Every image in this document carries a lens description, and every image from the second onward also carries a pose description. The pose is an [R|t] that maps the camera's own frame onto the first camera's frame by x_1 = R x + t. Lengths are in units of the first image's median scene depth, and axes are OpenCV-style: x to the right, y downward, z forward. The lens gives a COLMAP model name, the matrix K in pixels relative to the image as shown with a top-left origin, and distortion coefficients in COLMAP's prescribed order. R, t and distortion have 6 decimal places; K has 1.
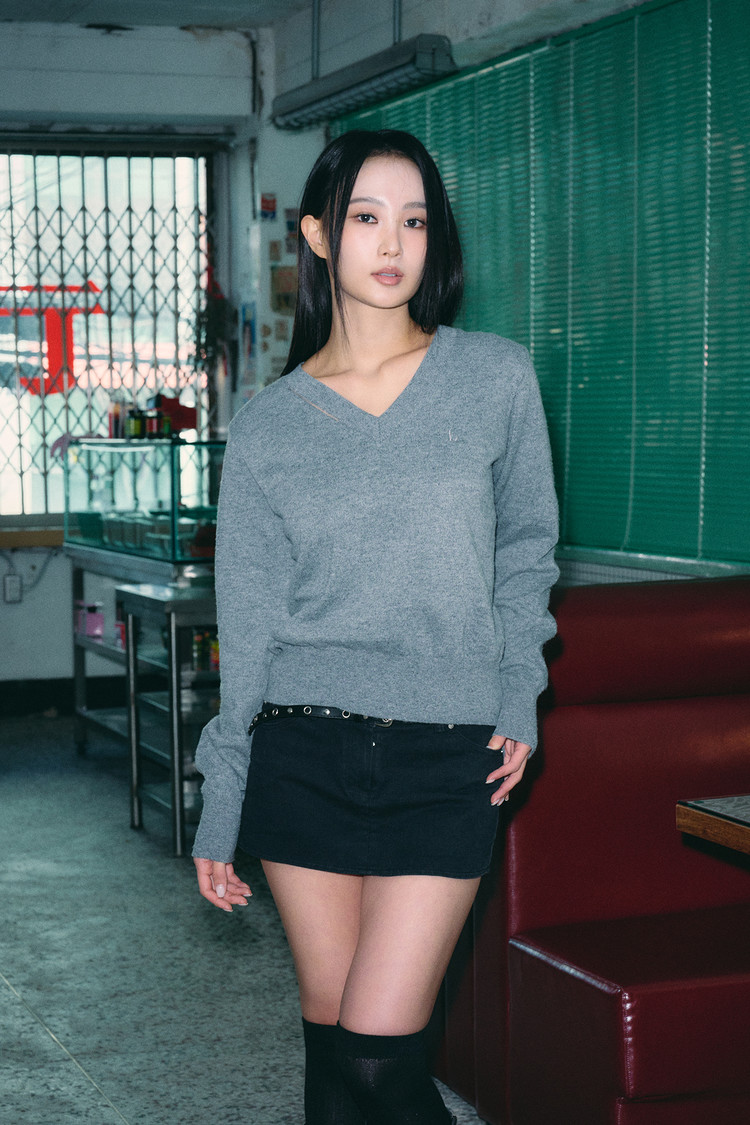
lens RADIAL K [[2236.8, 0, 372.0], [0, 2236.8, 591.1], [0, 0, 1]] dist [-0.017087, 0.182973]
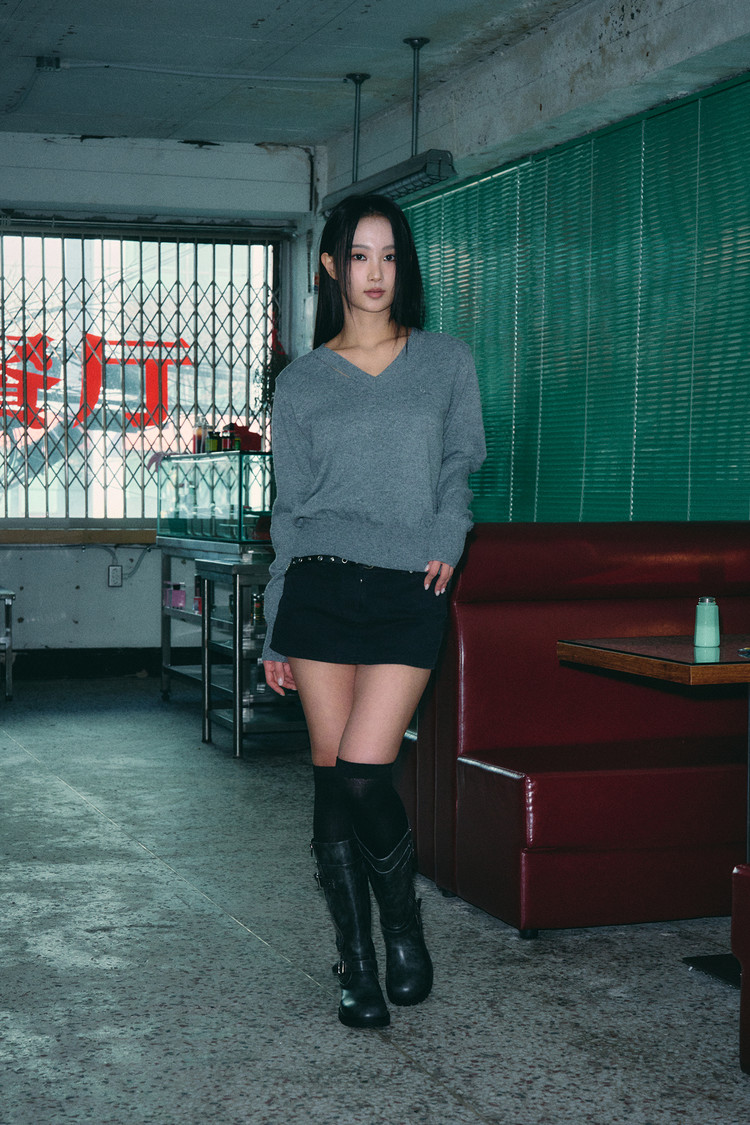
lens RADIAL K [[1940.8, 0, 373.2], [0, 1940.8, 572.7], [0, 0, 1]] dist [0.015726, 0.010701]
pose [[0.999504, 0.021794, -0.022754, 0.013809], [-0.022552, 0.999181, -0.033593, 0.033869], [0.022004, 0.034090, 0.999177, -0.119830]]
